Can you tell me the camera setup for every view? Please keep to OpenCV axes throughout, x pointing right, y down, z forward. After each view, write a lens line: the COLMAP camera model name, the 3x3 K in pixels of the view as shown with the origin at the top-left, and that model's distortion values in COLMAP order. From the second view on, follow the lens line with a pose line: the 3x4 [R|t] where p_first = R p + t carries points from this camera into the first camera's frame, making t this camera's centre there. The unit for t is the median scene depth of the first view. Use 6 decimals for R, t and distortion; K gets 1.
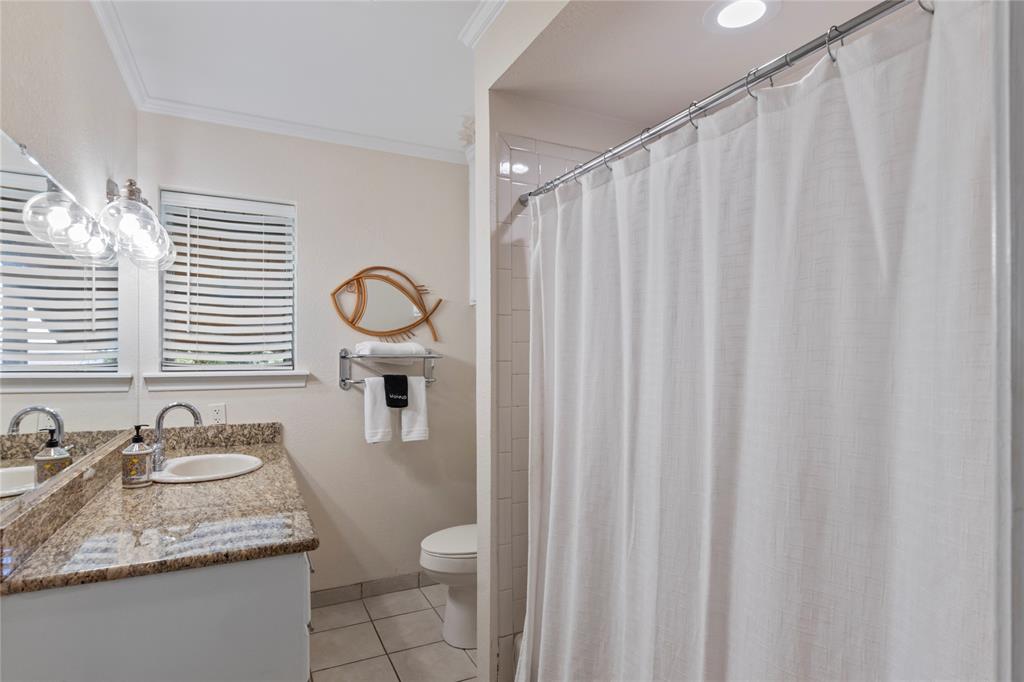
lens RADIAL K [[533.5, 0, 509.6], [0, 533.5, 338.6], [0, 0, 1]] dist [0.015321, 0.000078]
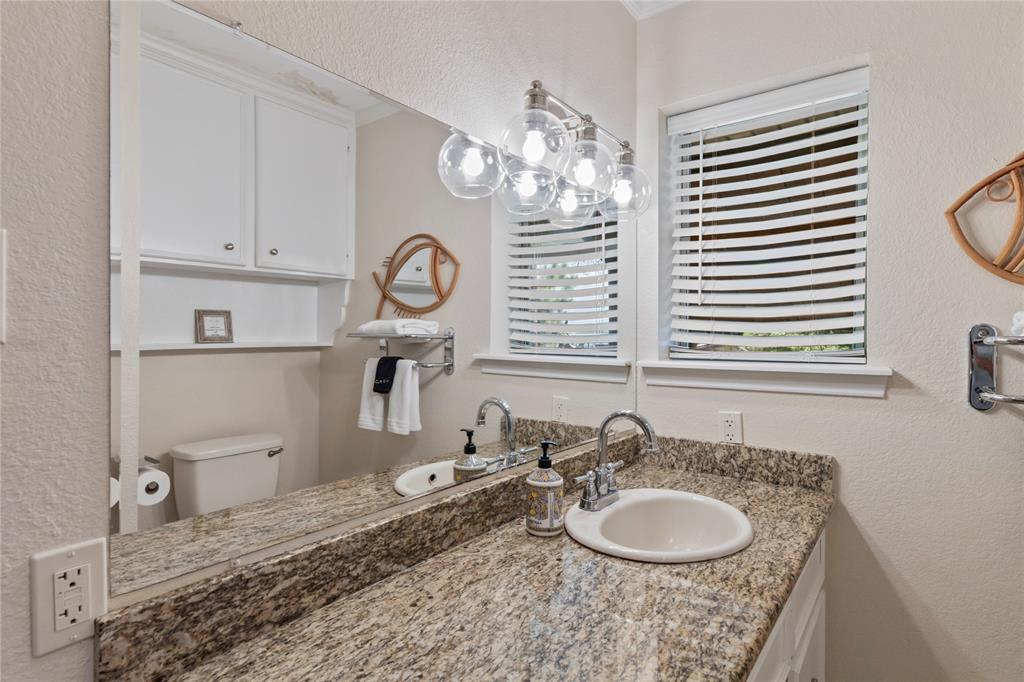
lens RADIAL K [[533.5, 0, 509.6], [0, 533.5, 338.6], [0, 0, 1]] dist [0.015321, 0.000078]
pose [[0.443514, 0.003541, -0.896260, -0.077954], [0.027788, 0.999457, 0.017700, 0.013465], [0.895836, -0.032756, 0.443175, 0.475789]]
